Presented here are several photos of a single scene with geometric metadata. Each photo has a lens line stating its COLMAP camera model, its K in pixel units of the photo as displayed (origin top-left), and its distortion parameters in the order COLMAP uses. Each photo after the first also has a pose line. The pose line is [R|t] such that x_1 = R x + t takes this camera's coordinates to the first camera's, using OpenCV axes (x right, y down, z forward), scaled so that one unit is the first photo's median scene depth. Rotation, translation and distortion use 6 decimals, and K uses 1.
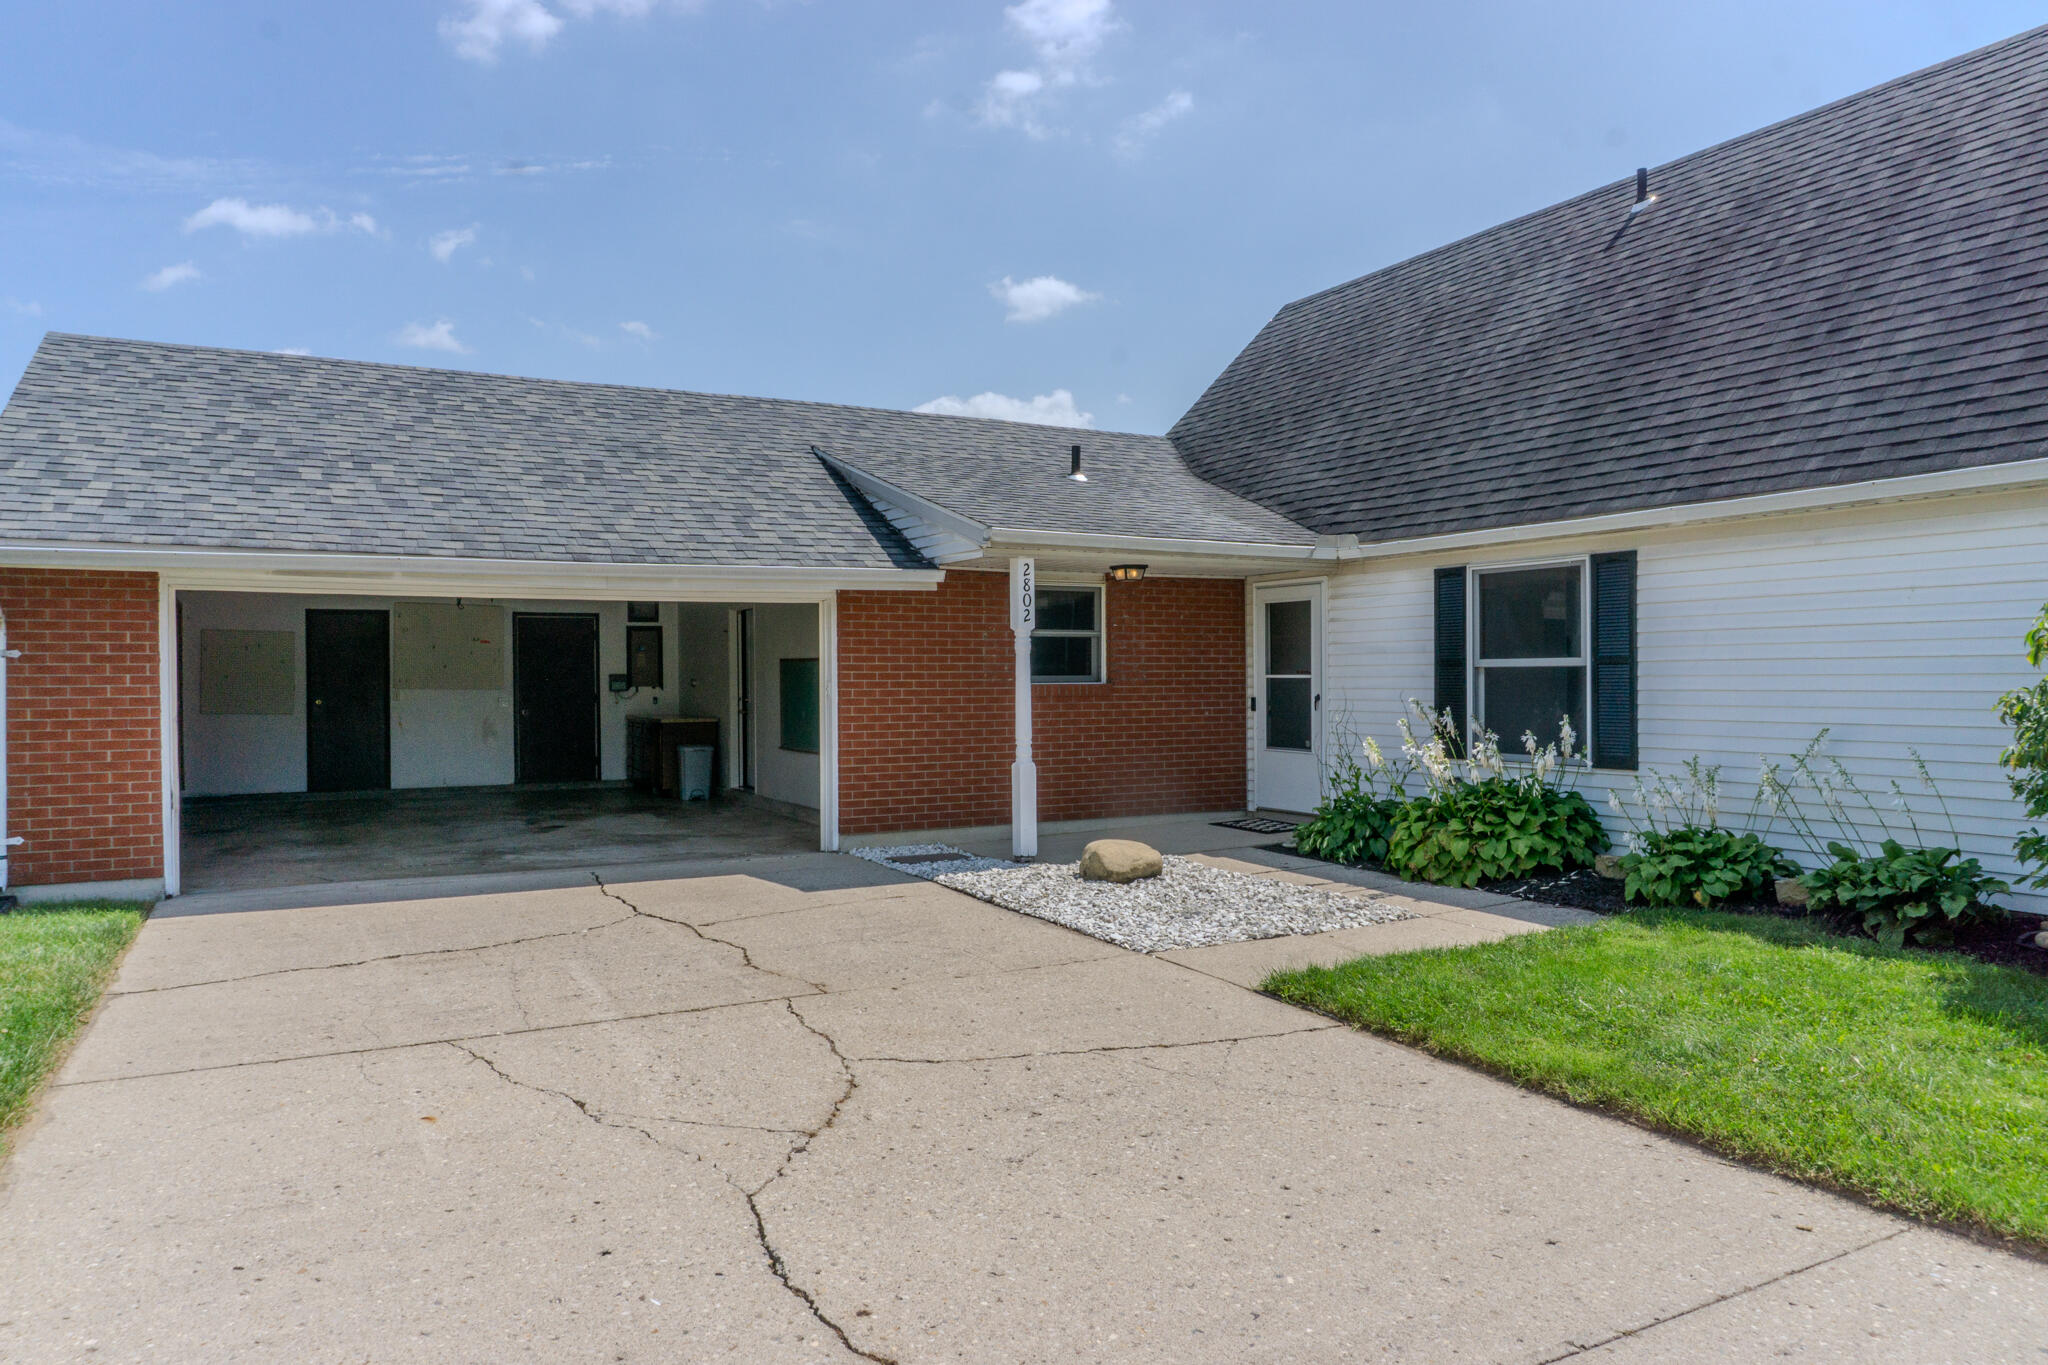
lens RADIAL K [[1375.1, 0, 1050.5], [0, 1375.1, 695.8], [0, 0, 1]] dist [-0.015862, -0.000233]
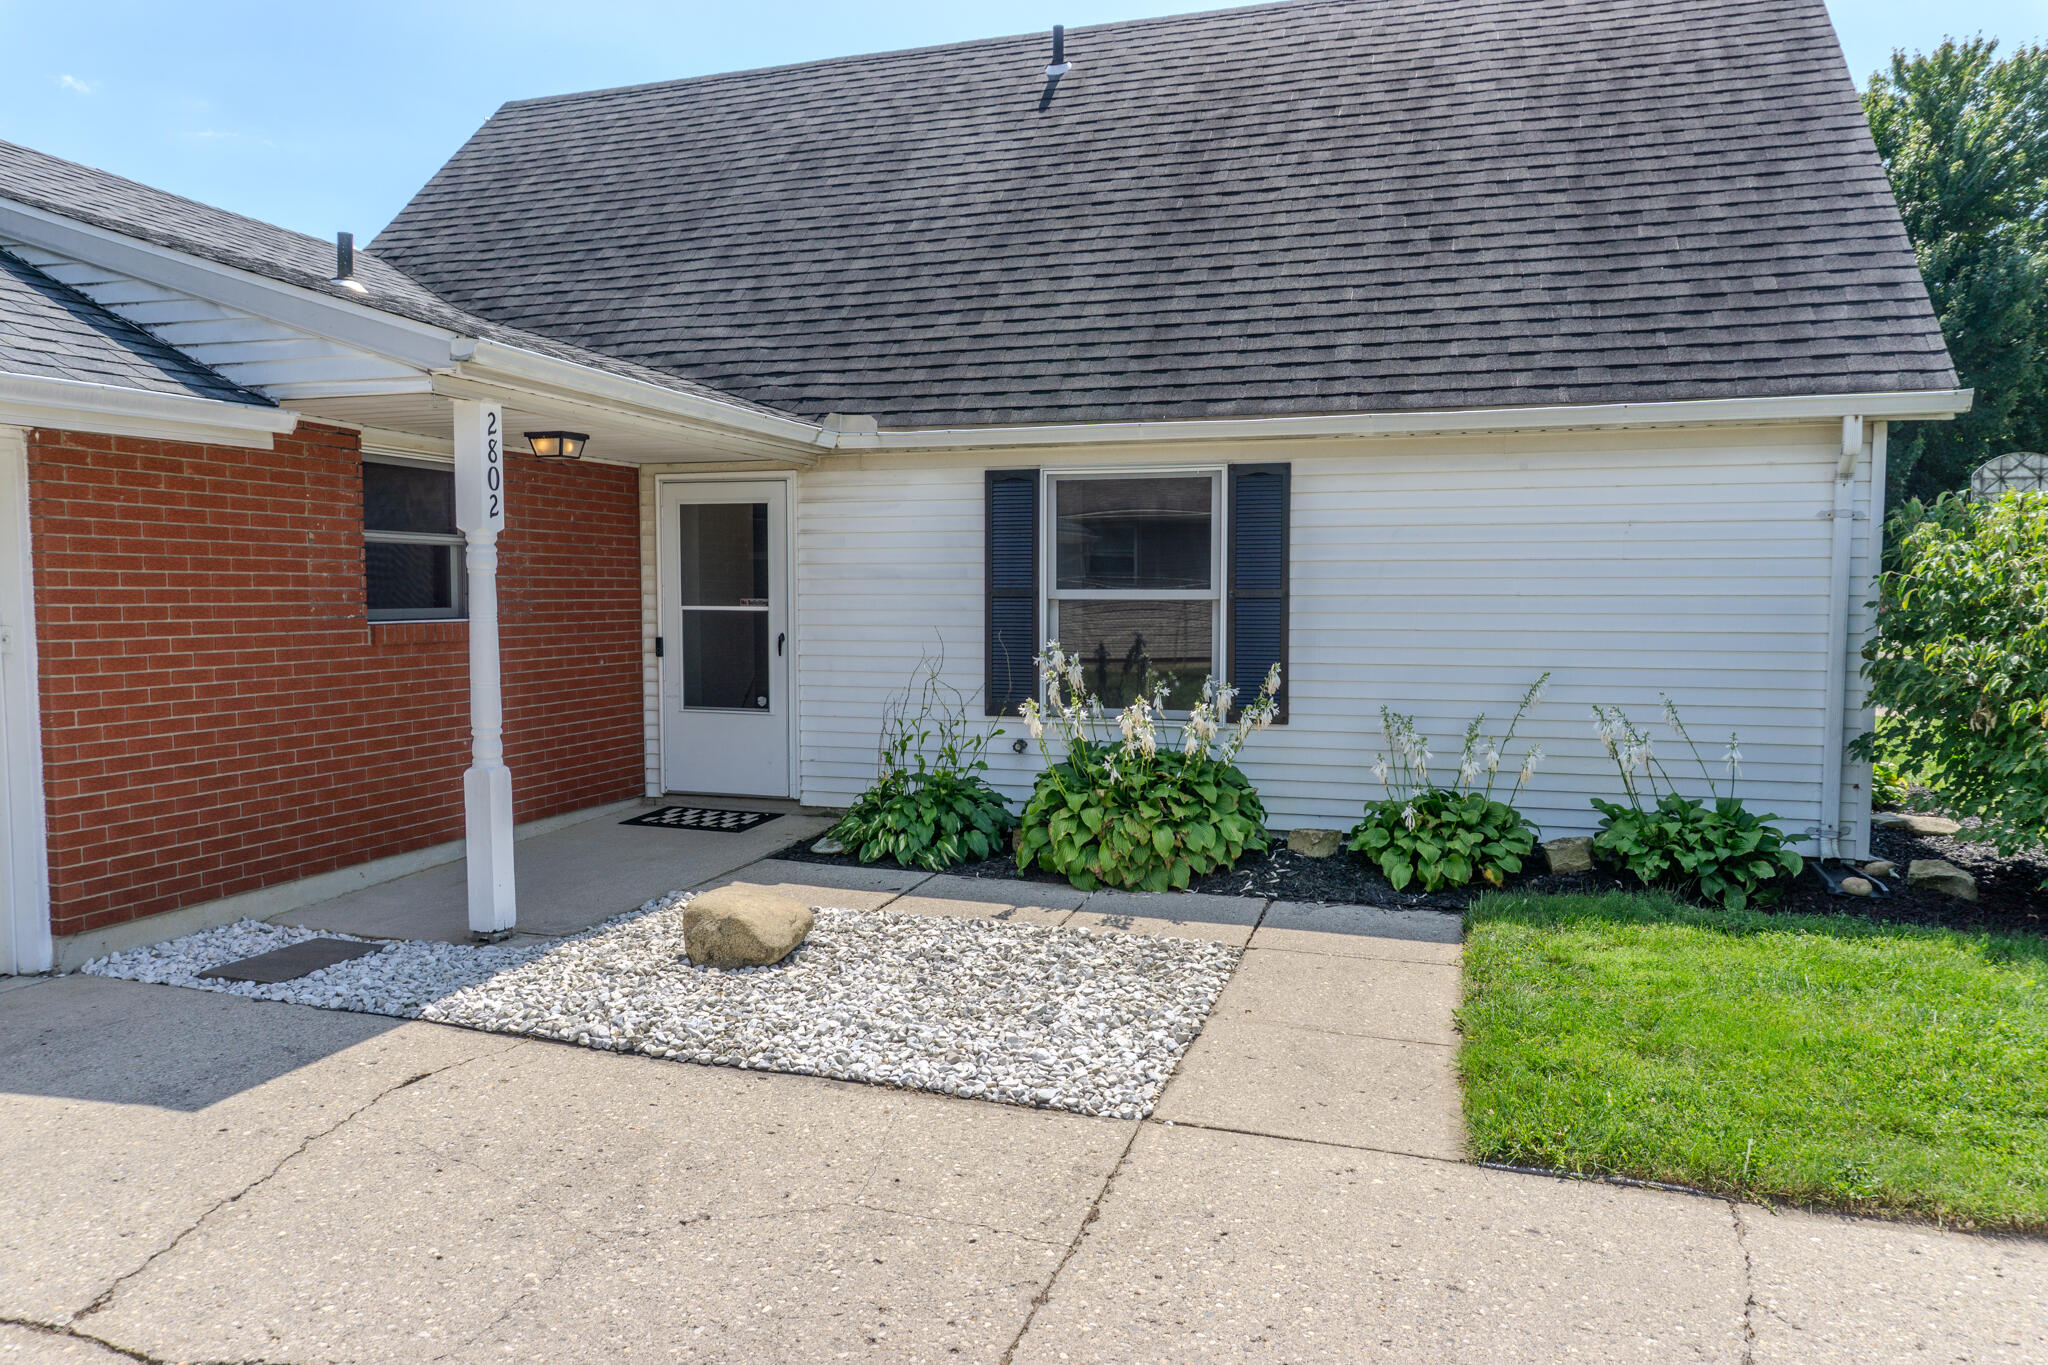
lens RADIAL K [[1375.1, 0, 1013.5], [0, 1375.1, 682.0], [0, 0, 1]] dist [-0.015862, -0.000233]
pose [[0.731395, -0.038437, 0.680870, -0.231450], [0.003784, 0.998624, 0.052310, -0.014120], [-0.681944, -0.035683, 0.730534, 0.417104]]
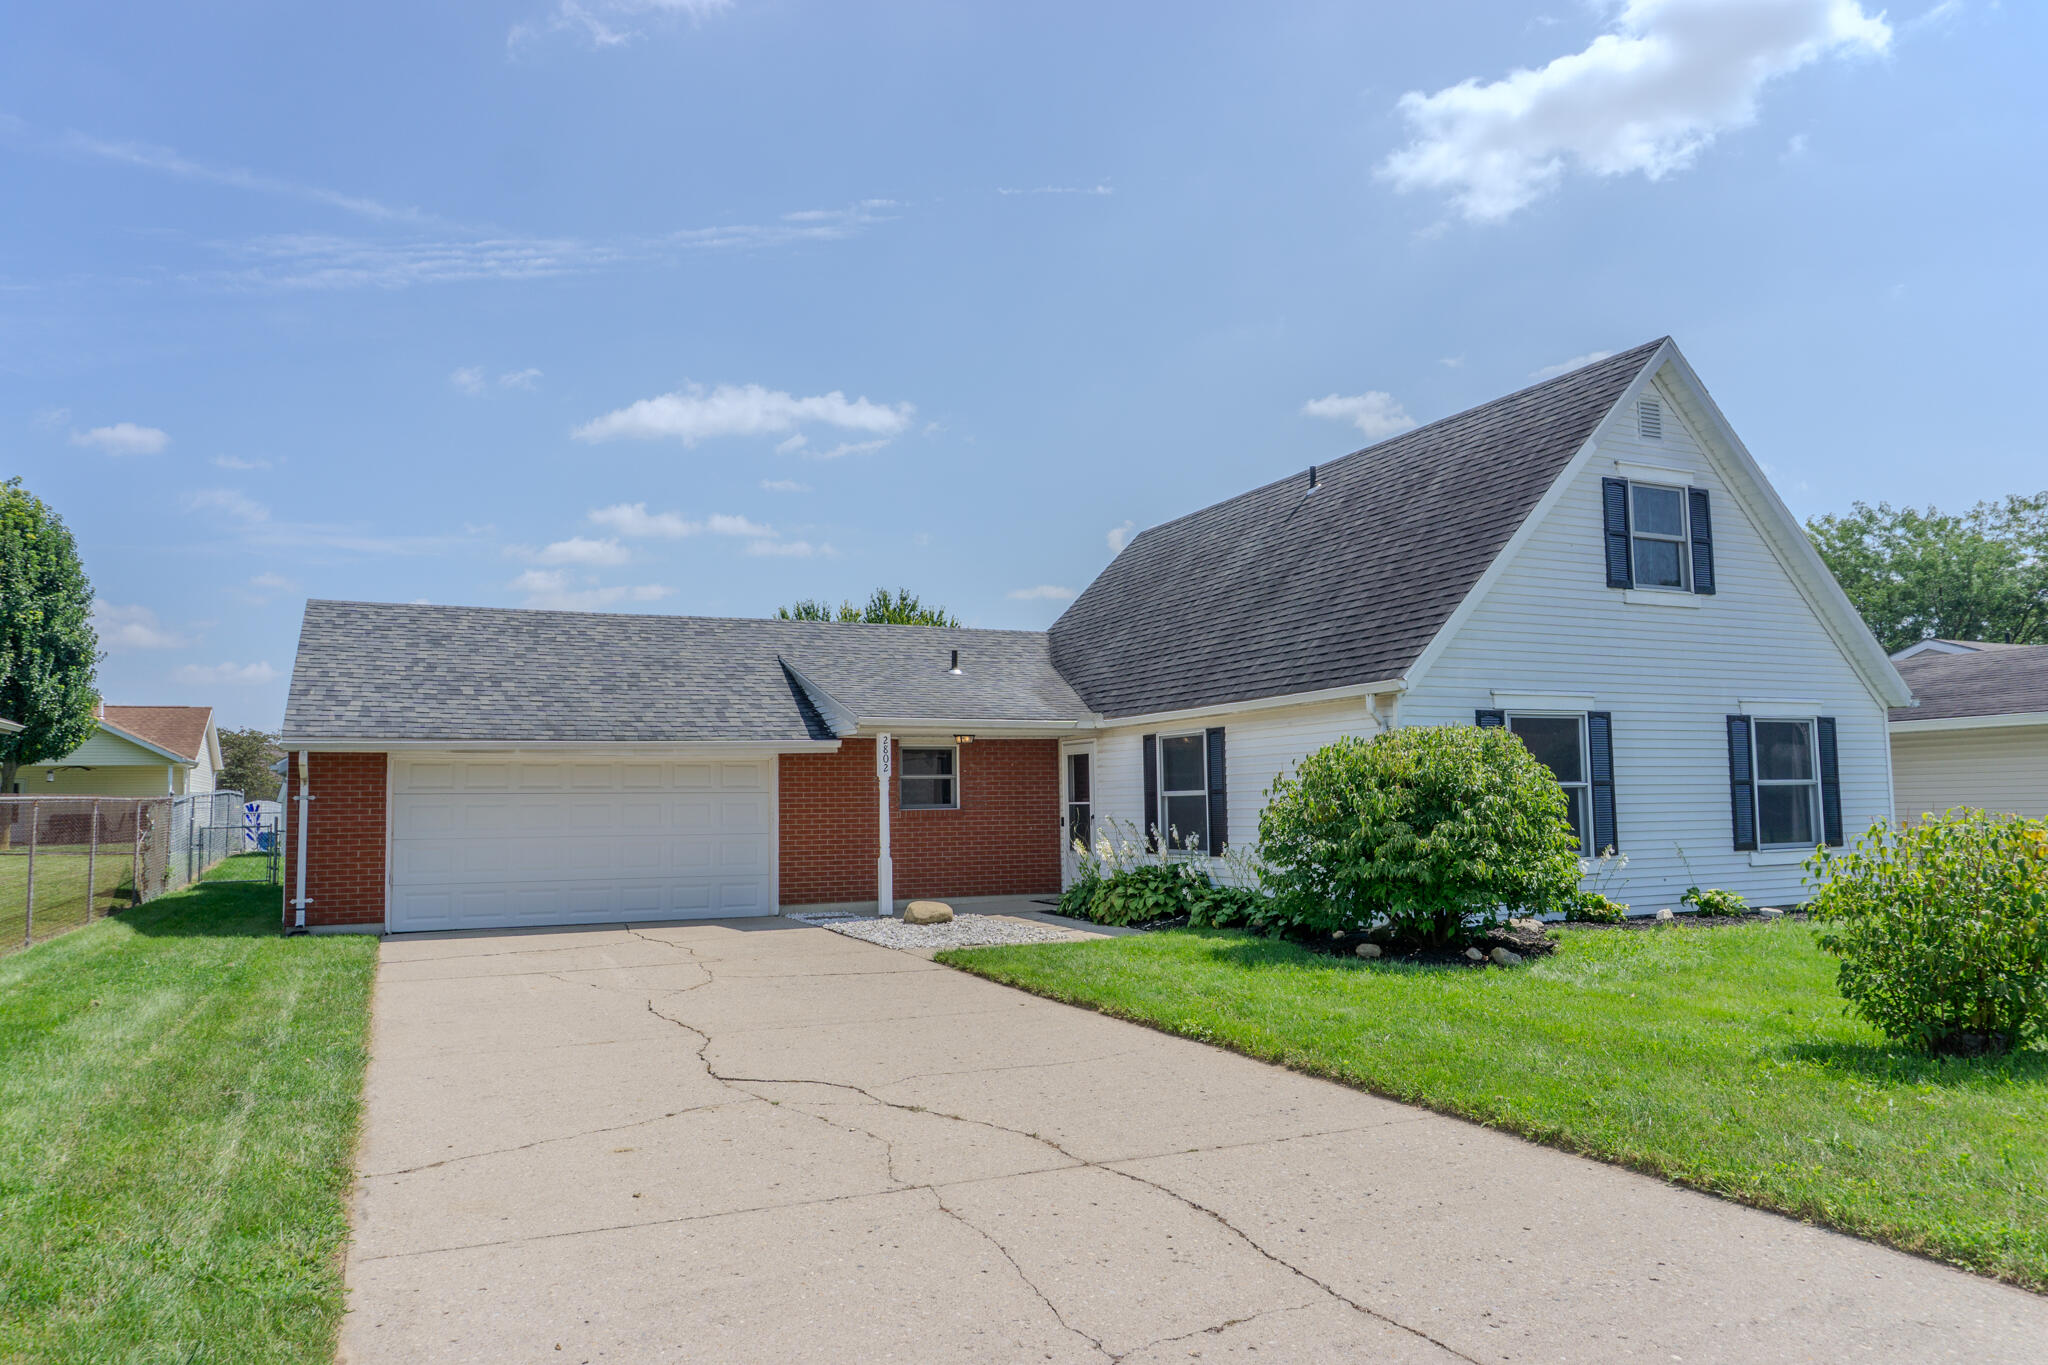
lens RADIAL K [[1416.7, 0, 1054.3], [0, 1416.7, 694.3], [0, 0, 1]] dist [-0.014703, 0.001495]
pose [[0.997752, -0.016018, -0.065078, 0.278929], [0.009970, 0.995689, -0.092215, 0.011608], [0.066275, 0.091359, 0.993610, -0.643657]]
